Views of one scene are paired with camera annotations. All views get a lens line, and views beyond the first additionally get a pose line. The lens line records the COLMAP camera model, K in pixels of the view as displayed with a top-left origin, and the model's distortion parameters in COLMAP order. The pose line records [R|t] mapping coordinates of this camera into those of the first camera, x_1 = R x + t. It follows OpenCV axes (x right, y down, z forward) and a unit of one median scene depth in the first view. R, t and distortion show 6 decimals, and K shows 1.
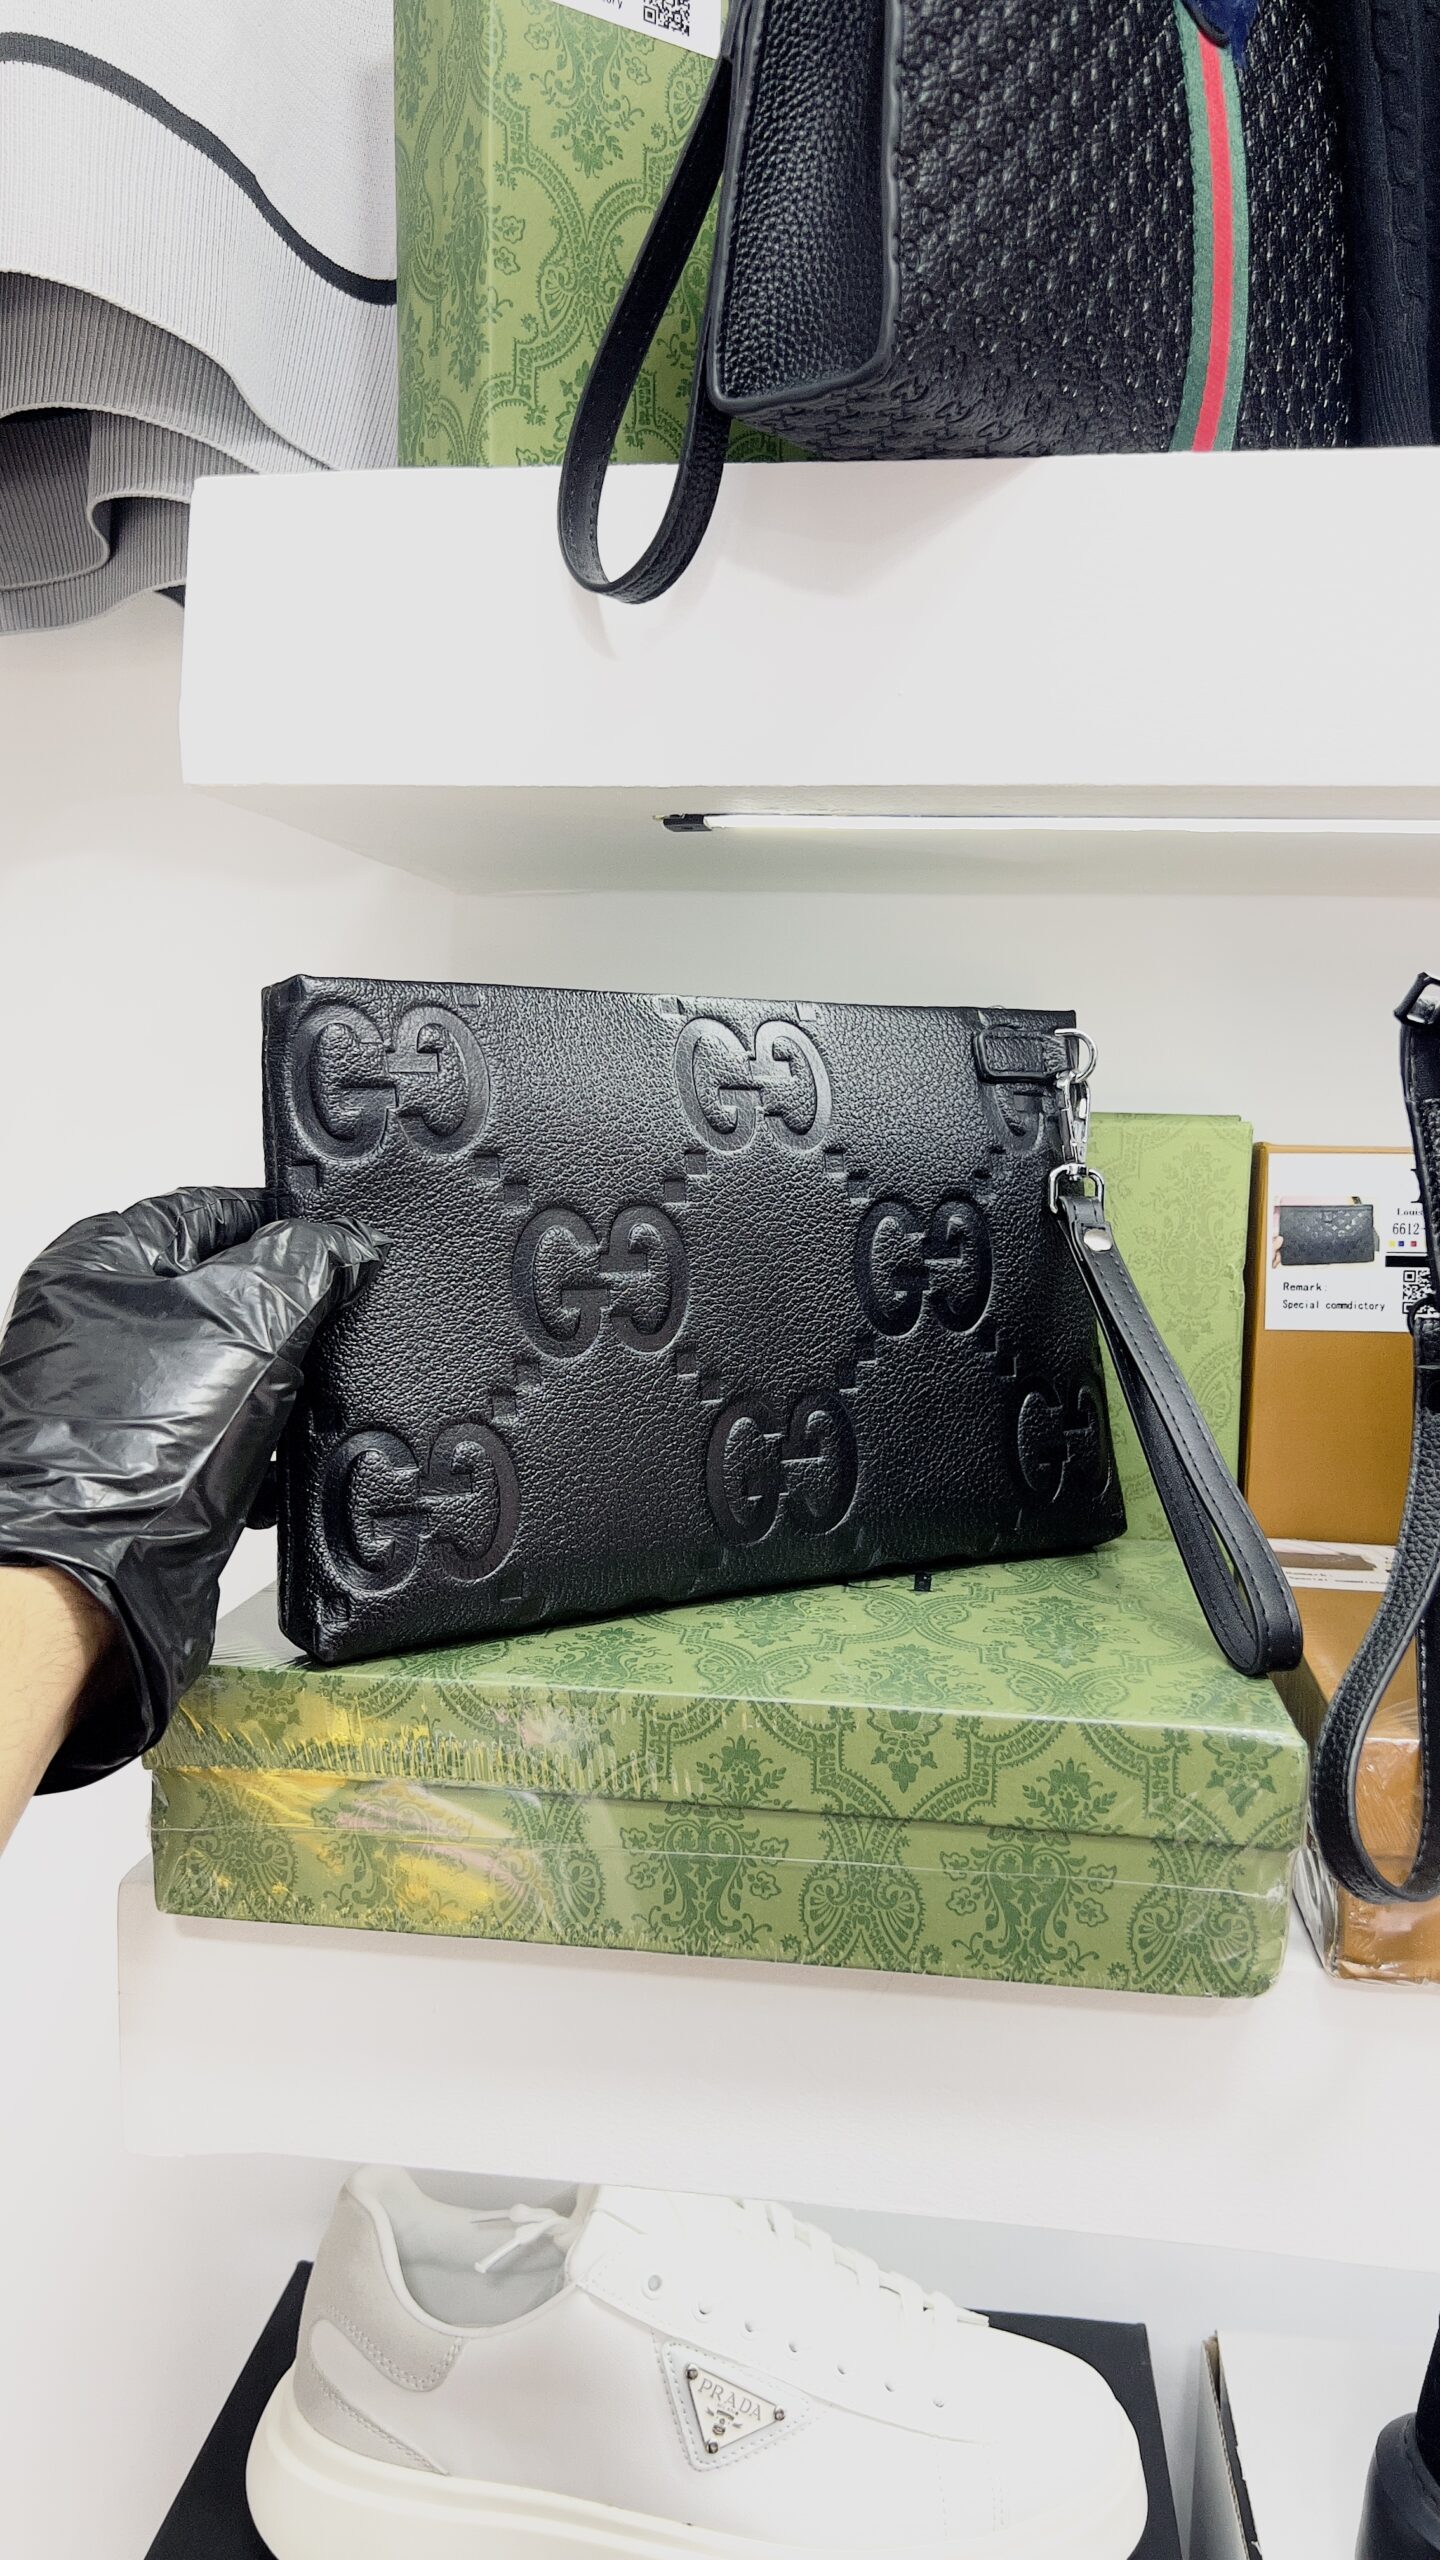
lens RADIAL K [[1968.2, 0, 732.8], [0, 1968.2, 1255.8], [0, 0, 1]] dist [0.026794, -0.041288]
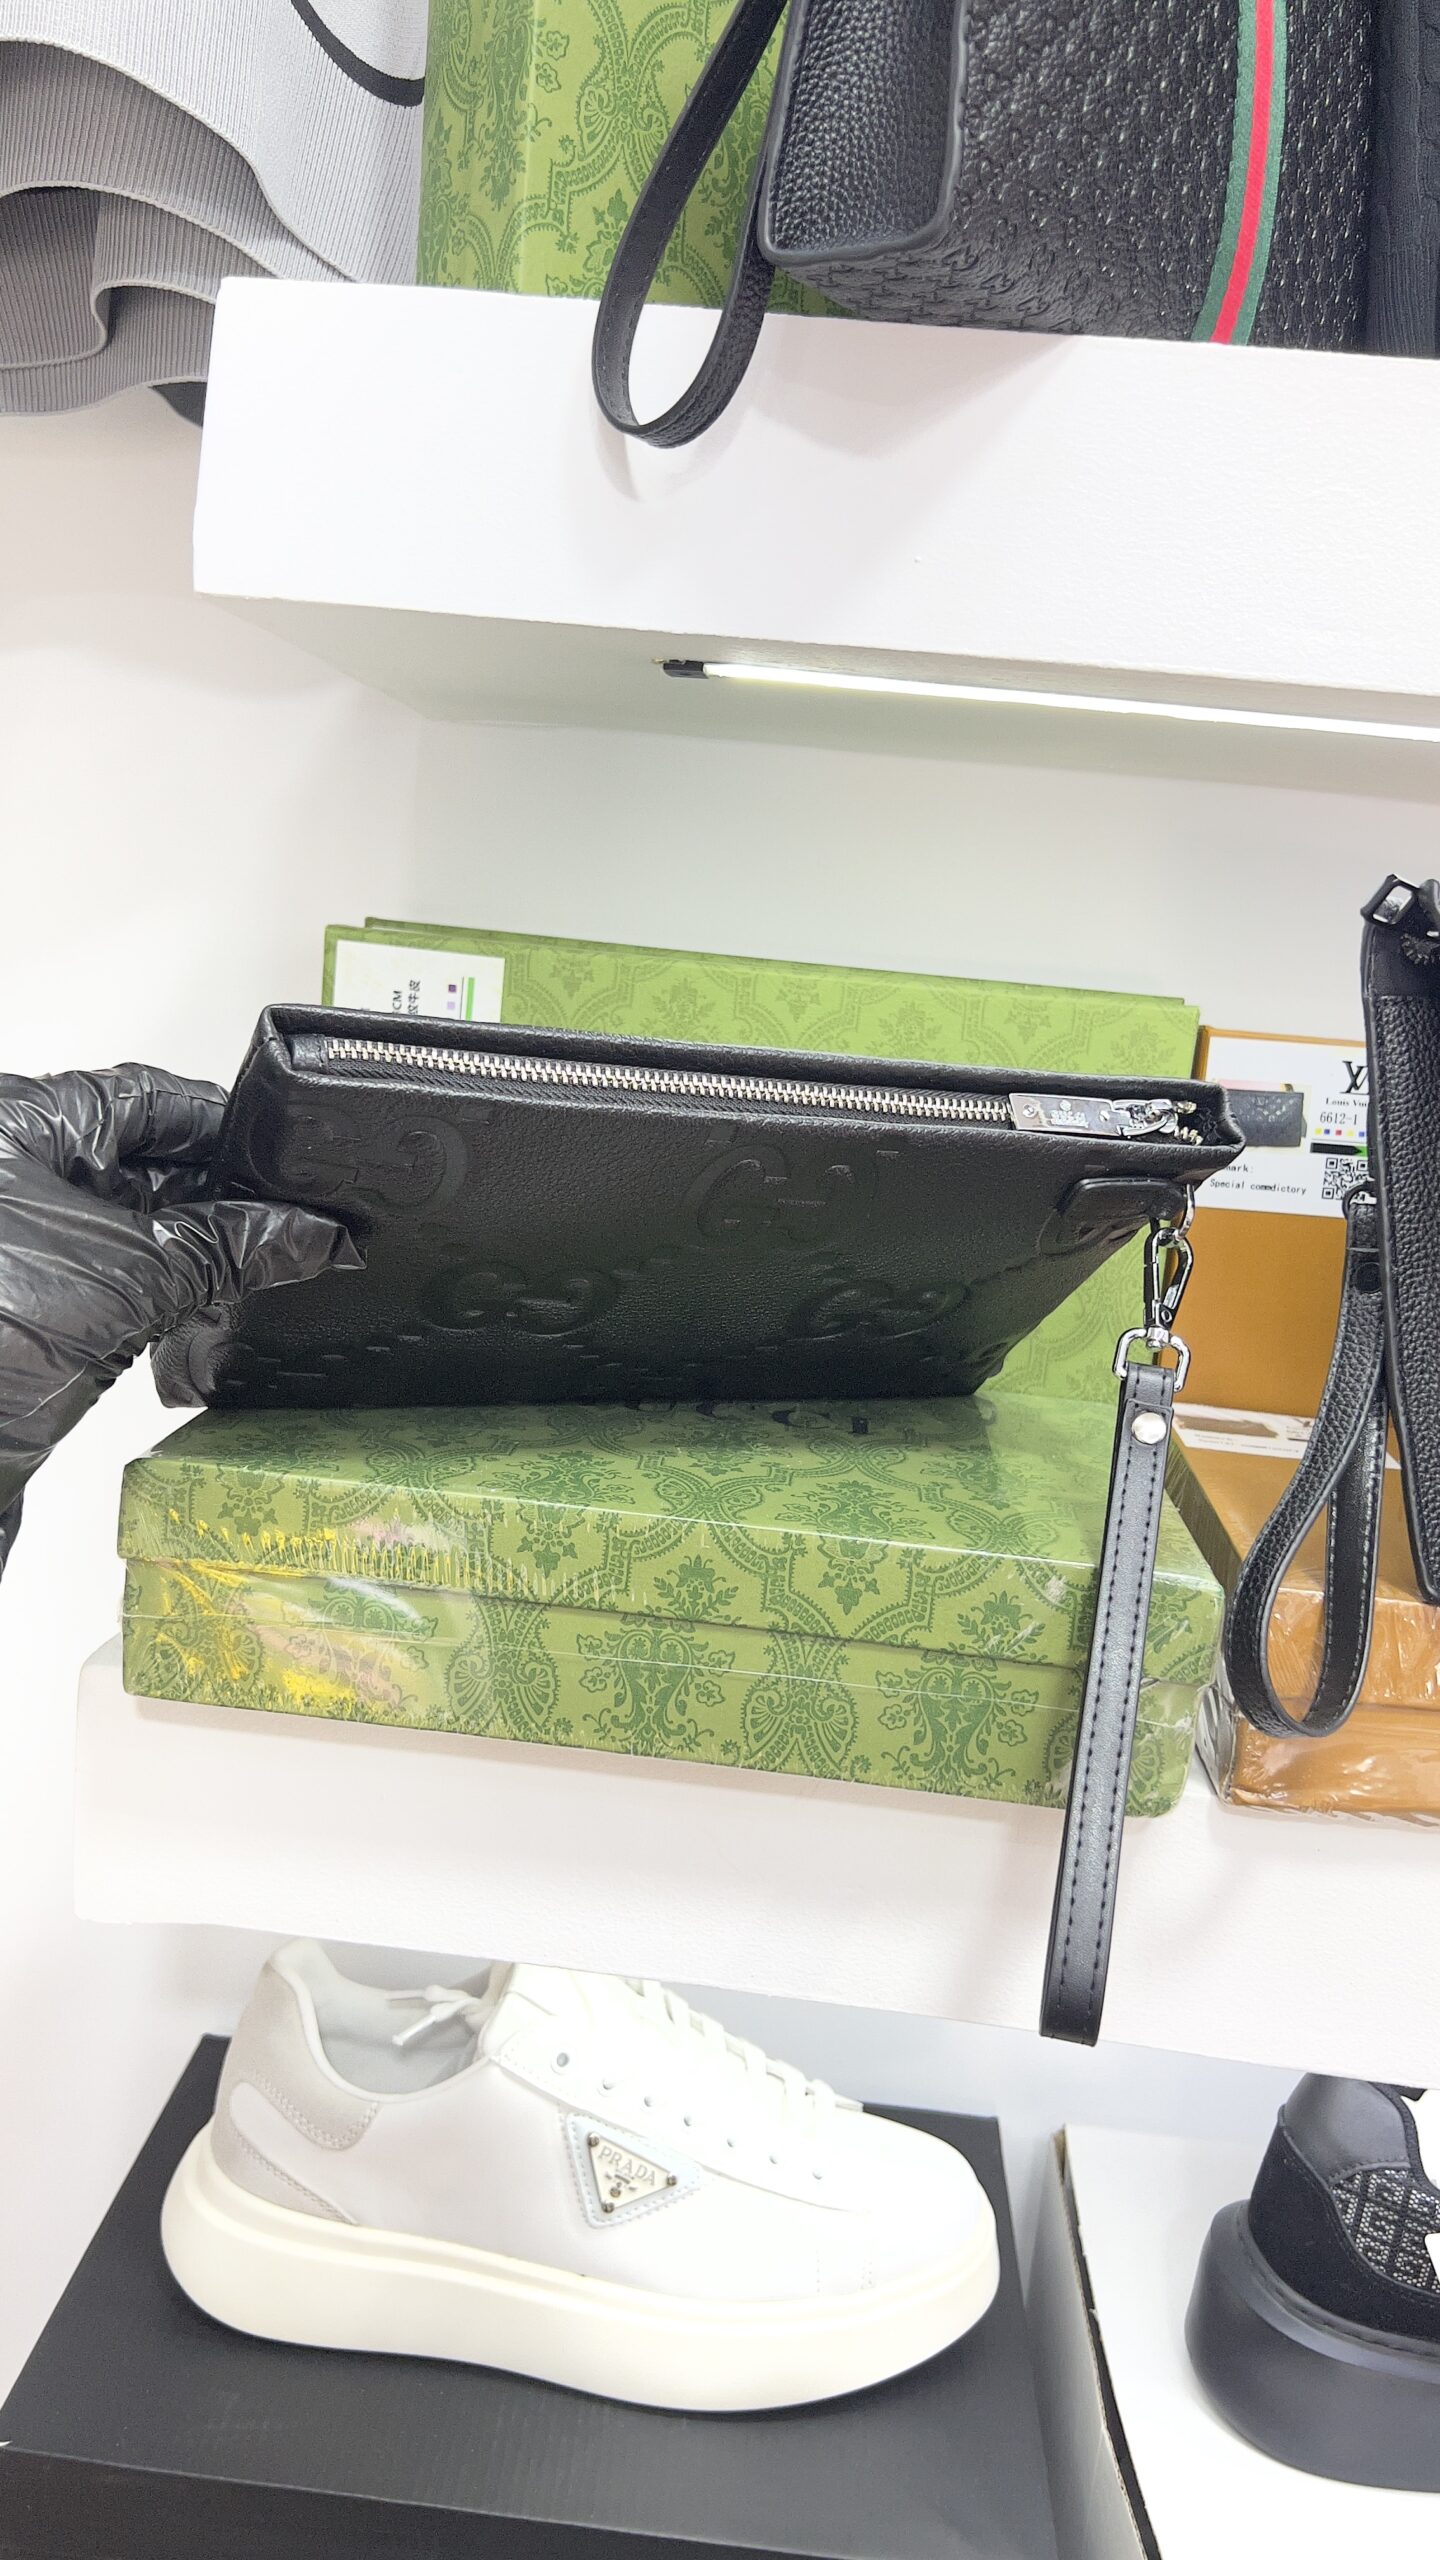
lens RADIAL K [[1968.2, 0, 725.9], [0, 1968.2, 1263.6], [0, 0, 1]] dist [0.026794, -0.041288]
pose [[0.996186, 0.061392, 0.062004, -0.051256], [-0.066138, 0.994786, 0.077637, 0.003880], [-0.056914, -0.081442, 0.995052, -0.037561]]
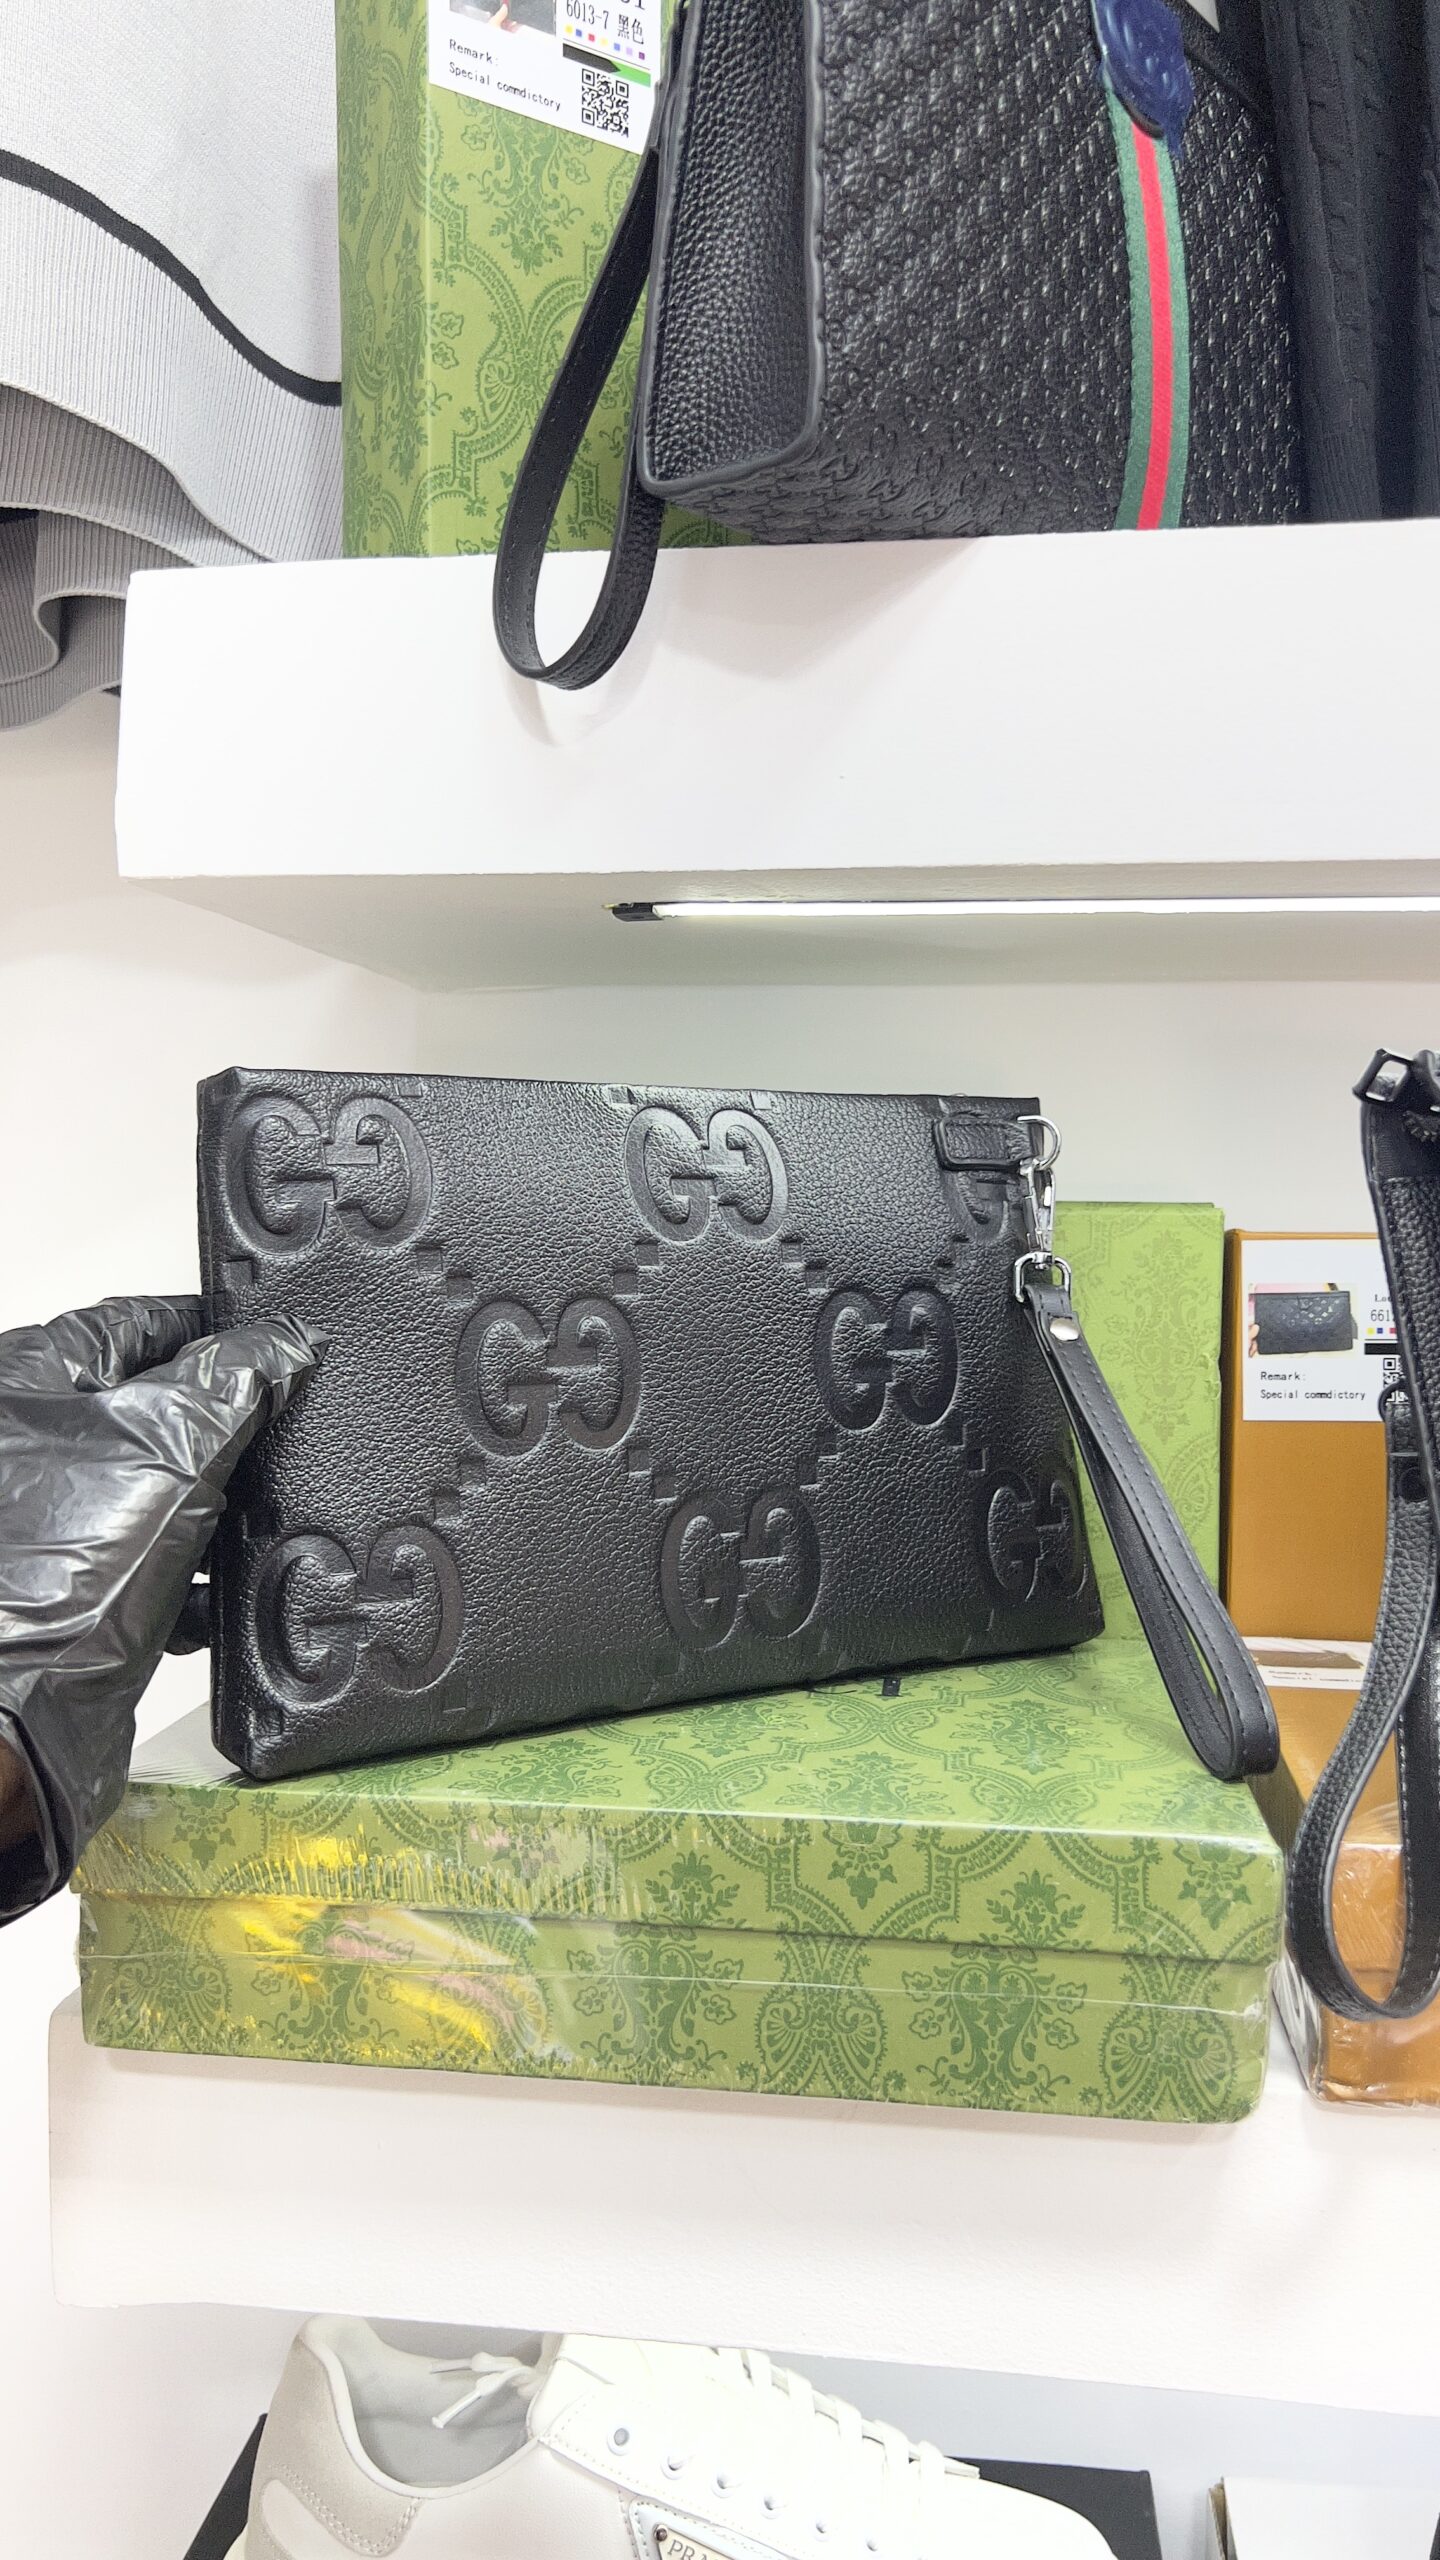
lens RADIAL K [[1968.2, 0, 739.3], [0, 1968.2, 1256.3], [0, 0, 1]] dist [0.026794, -0.041288]
pose [[0.999912, -0.013275, -0.000442, 0.028735], [0.013233, 0.998507, -0.052999, 0.006239], [0.001145, 0.052988, 0.998594, 0.026993]]
